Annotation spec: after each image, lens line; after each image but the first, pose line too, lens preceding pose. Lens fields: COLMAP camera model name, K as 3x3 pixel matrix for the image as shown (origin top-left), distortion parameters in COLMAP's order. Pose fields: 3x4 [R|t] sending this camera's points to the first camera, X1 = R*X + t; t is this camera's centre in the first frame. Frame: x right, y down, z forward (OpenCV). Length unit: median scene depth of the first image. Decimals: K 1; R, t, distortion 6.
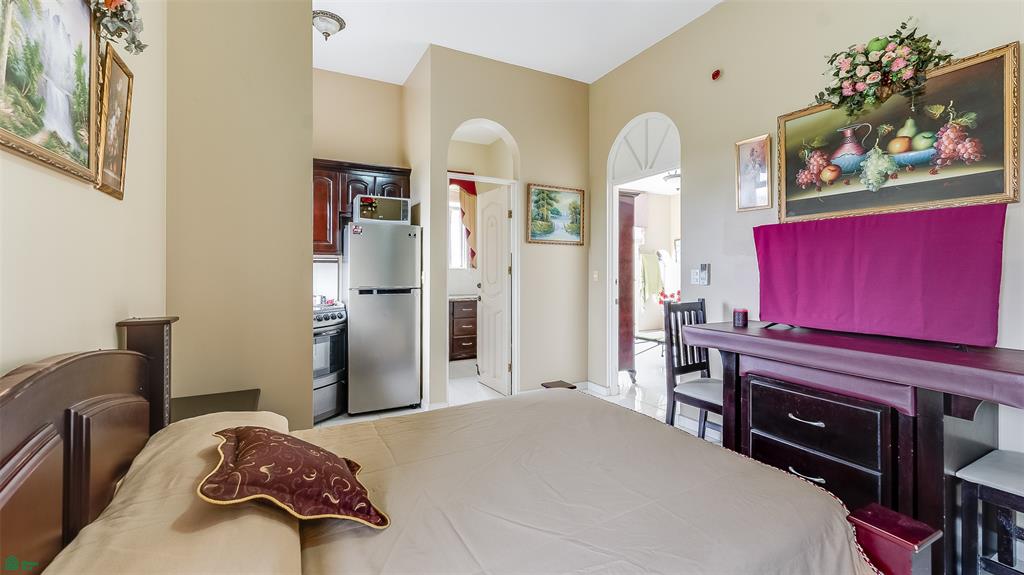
lens RADIAL K [[415.6, 0, 509.9], [0, 415.6, 265.3], [0, 0, 1]] dist [0.002575, -0.000061]
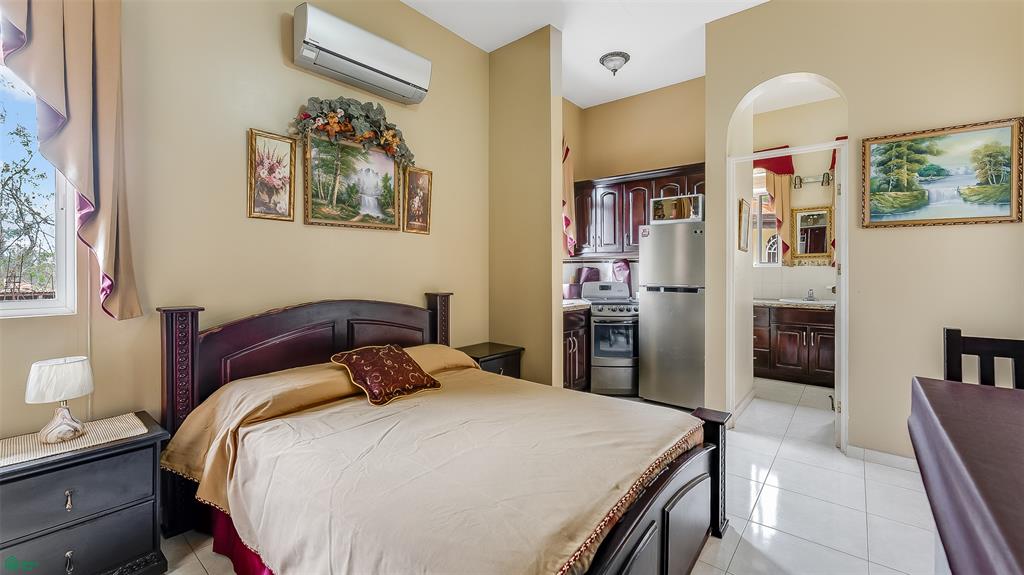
lens RADIAL K [[418.4, 0, 526.3], [0, 418.4, 268.4], [0, 0, 1]] dist [-0.008209, 0.000464]
pose [[0.396363, -0.003647, -0.918087, 0.539536], [0.008709, 0.999962, -0.000212, 0.008181], [0.918053, -0.007912, 0.396380, 0.282291]]
